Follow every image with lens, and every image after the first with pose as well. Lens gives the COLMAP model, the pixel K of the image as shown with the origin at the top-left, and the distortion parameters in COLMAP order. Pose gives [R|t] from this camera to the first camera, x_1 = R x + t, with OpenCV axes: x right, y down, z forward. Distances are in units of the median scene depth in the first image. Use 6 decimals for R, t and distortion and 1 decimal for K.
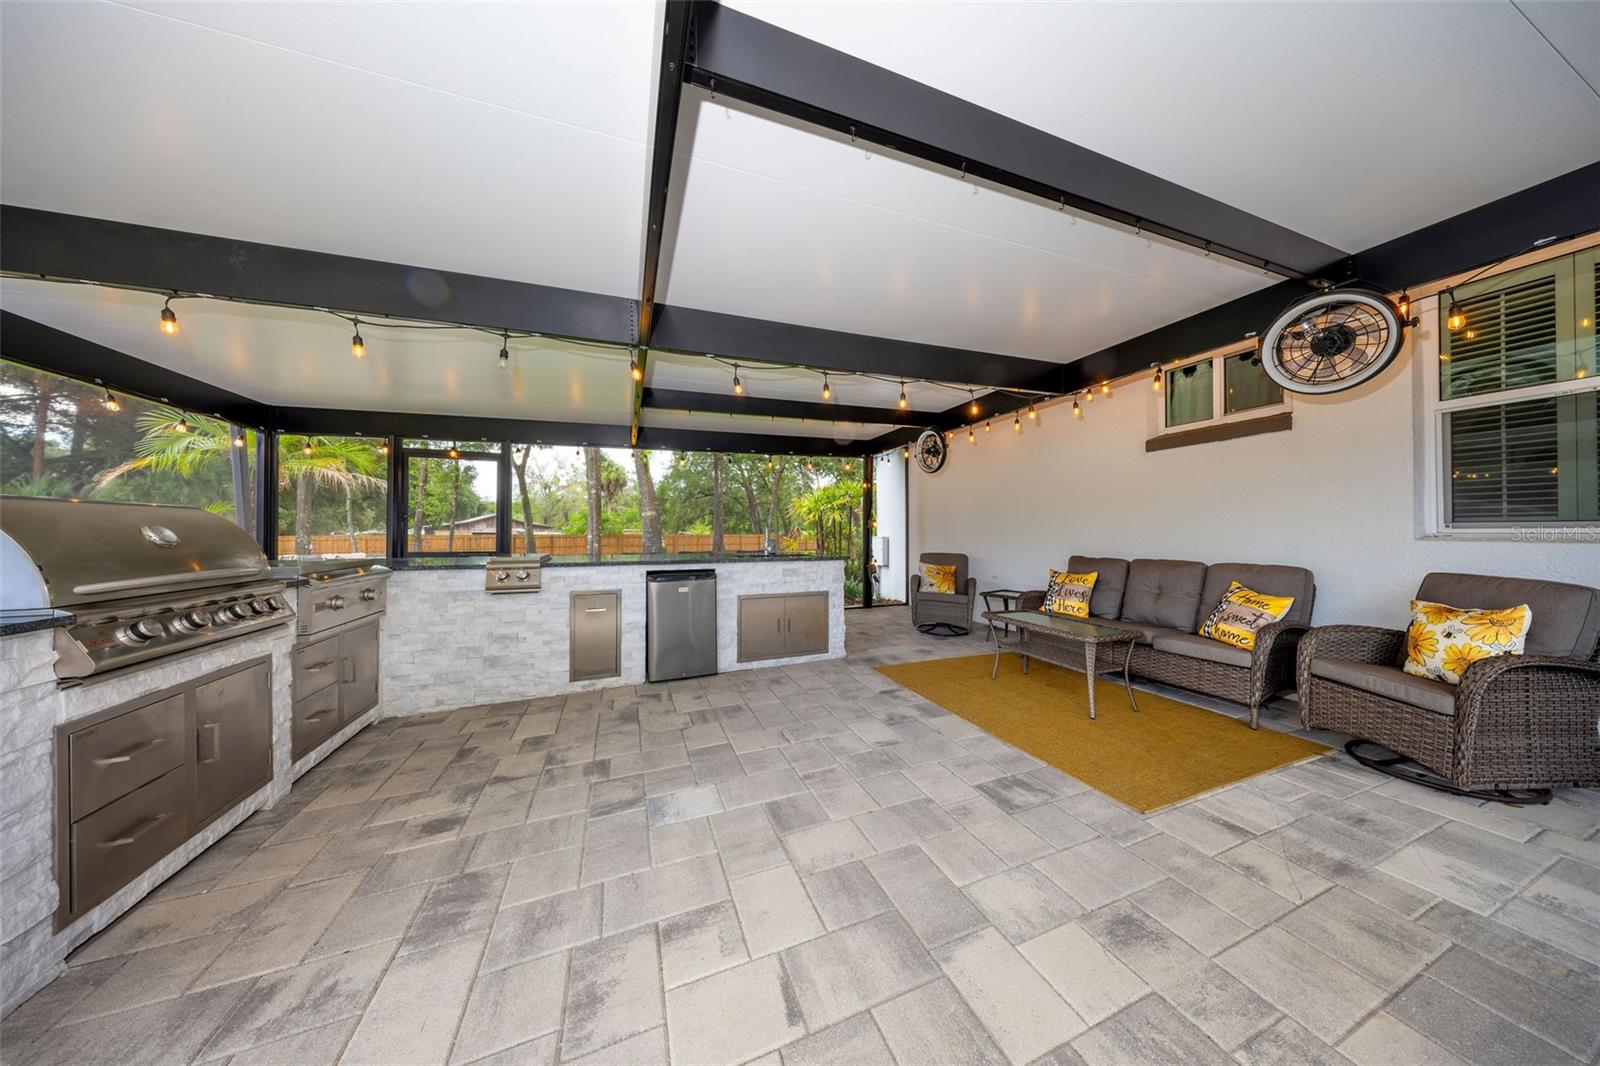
lens RADIAL K [[462.7, 0, 800.0], [0, 462.7, 533.0], [0, 0, 1]] dist [-0.000631, -0.000140]
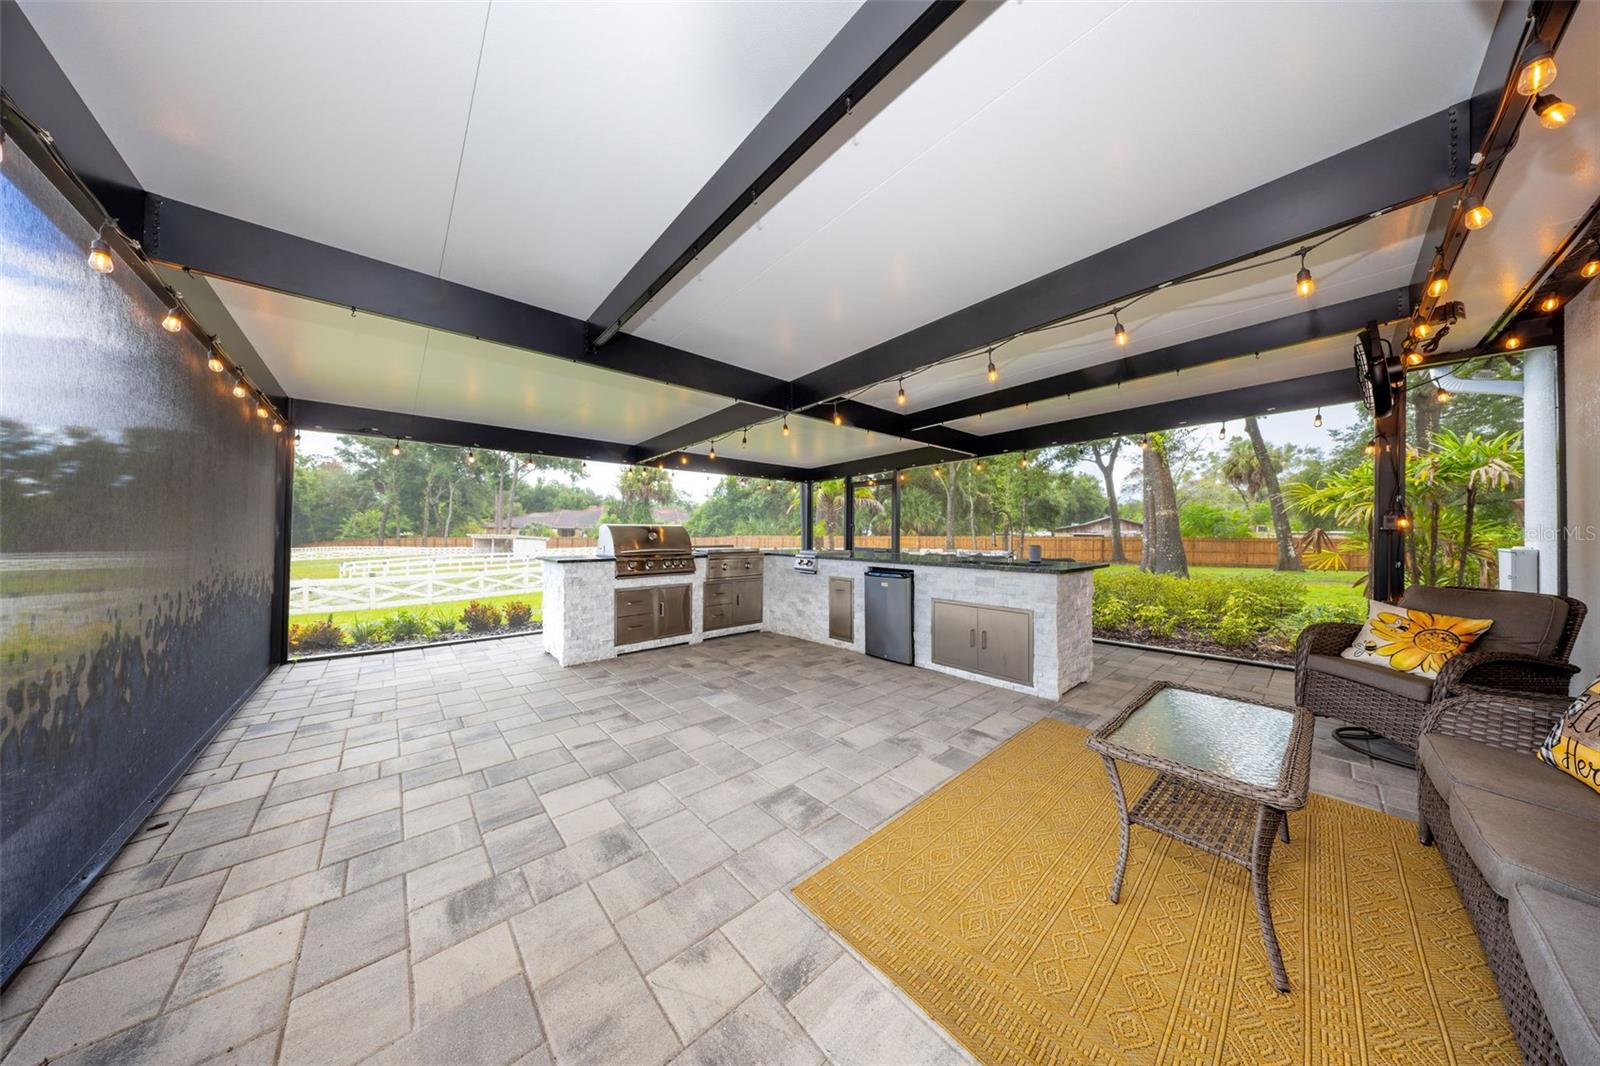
lens RADIAL K [[458.1, 0, 800.0], [0, 458.1, 533.0], [0, 0, 1]] dist [0.006257, -0.000072]
pose [[0.354878, 0.008027, -0.934878, 0.937563], [-0.011069, 0.999929, 0.004384, -0.016360], [0.934847, 0.008793, 0.354941, 0.451470]]
